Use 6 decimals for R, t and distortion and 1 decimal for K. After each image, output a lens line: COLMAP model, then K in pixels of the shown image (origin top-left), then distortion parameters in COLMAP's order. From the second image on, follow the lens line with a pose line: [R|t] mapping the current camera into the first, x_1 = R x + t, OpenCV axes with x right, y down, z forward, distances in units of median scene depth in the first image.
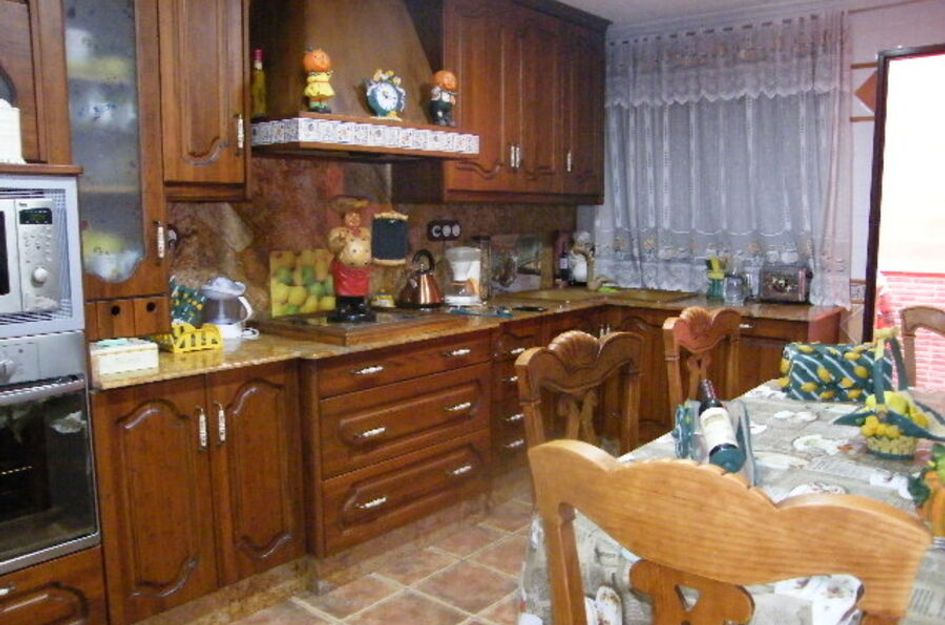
lens RADIAL K [[765.1, 0, 481.5], [0, 765.1, 313.7], [0, 0, 1]] dist [-0.138098, 0.114529]
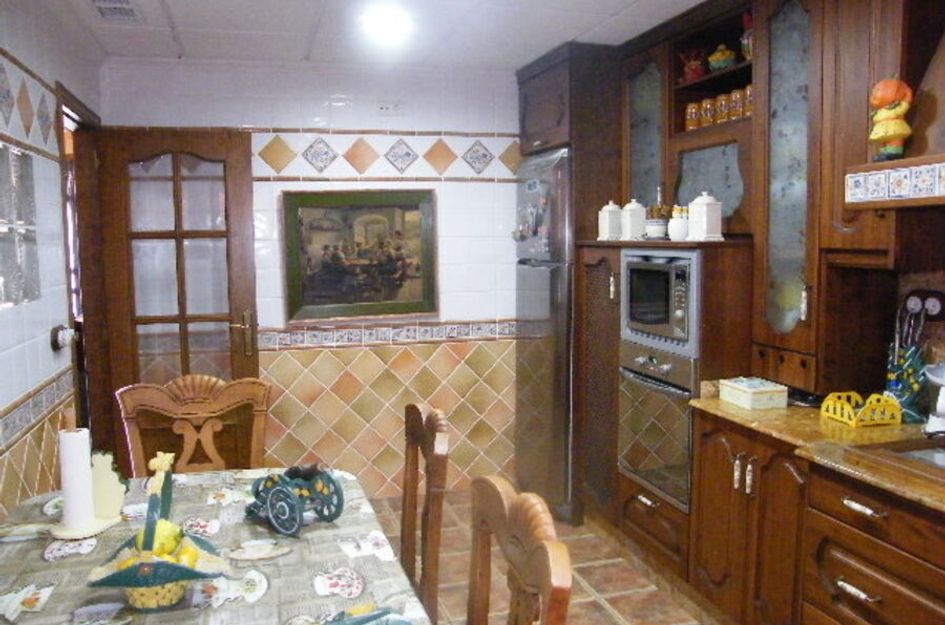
lens RADIAL K [[765.1, 0, 477.7], [0, 765.1, 312.3], [0, 0, 1]] dist [-0.138098, 0.114529]
pose [[-0.552942, 0.087110, -0.828654, 0.674542], [-0.094901, 0.981464, 0.166498, -0.206994], [0.827798, 0.170704, -0.534426, 1.118450]]
